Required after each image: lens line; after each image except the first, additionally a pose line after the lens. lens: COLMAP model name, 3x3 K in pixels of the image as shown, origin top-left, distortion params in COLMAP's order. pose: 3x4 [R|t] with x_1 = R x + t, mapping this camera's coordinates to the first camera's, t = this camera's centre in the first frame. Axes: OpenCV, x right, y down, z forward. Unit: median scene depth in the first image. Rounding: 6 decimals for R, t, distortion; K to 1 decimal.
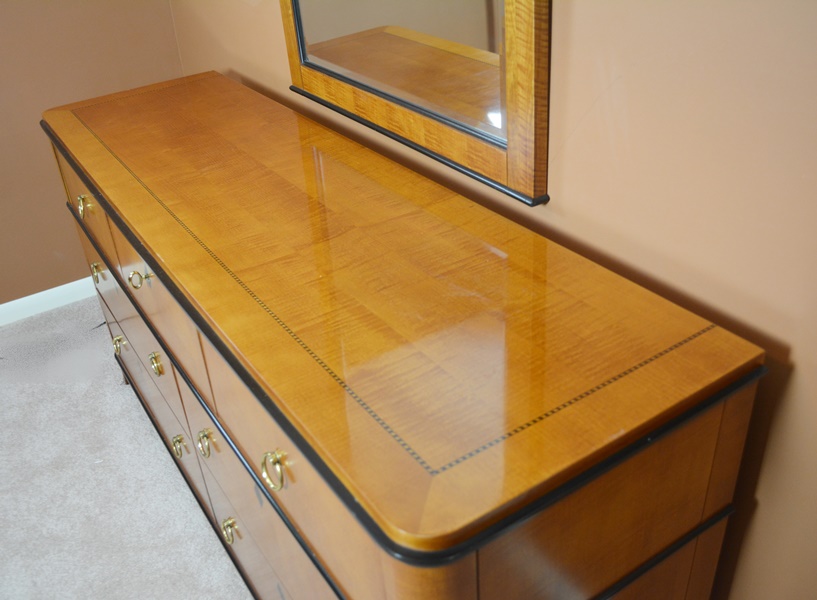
lens RADIAL K [[774.3, 0, 393.2], [0, 774.3, 297.3], [0, 0, 1]] dist [-0.074606, 0.000000]
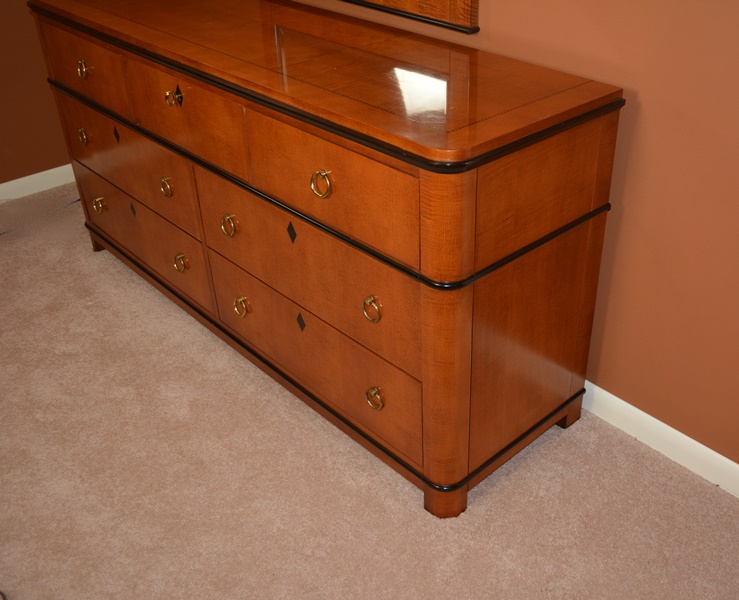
lens RADIAL K [[786.5, 0, 444.5], [0, 786.5, 301.4], [0, 0, 1]] dist [-0.070087, 0.000000]
pose [[0.970849, -0.054529, 0.233406, -0.195492], [0.048167, 0.998298, 0.032874, 0.278312], [-0.234801, -0.020673, 0.971824, -0.361509]]
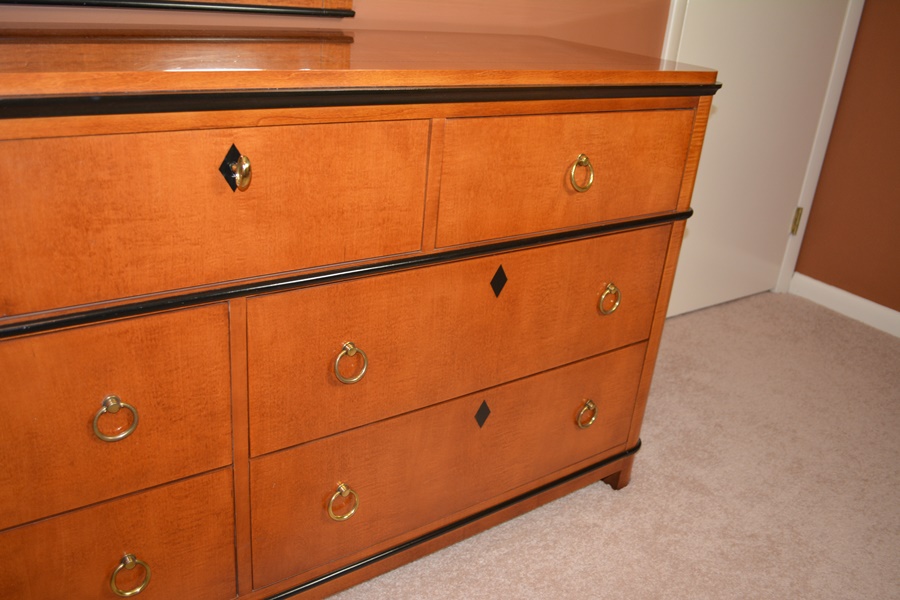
lens RADIAL K [[774.7, 0, 450.7], [0, 774.7, 296.3], [0, 0, 1]] dist [-0.082174, 0.021207]
pose [[-0.069558, -0.324369, 0.943370, -0.886138], [0.440670, 0.838402, 0.320769, -0.057132], [-0.894970, 0.438026, 0.084622, 0.779837]]
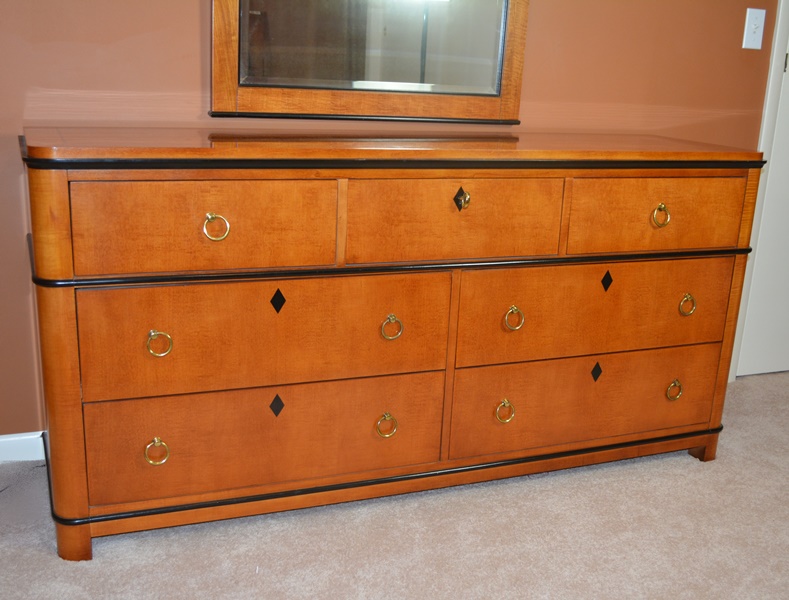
lens RADIAL K [[907.2, 0, 392.0], [0, 907.2, 345.8], [0, 0, 1]] dist [-0.076967, 0.000000]
pose [[0.168227, -0.213730, 0.962299, -1.646596], [0.460849, 0.880011, 0.114889, -0.034097], [-0.871389, 0.424147, 0.246539, 0.783214]]
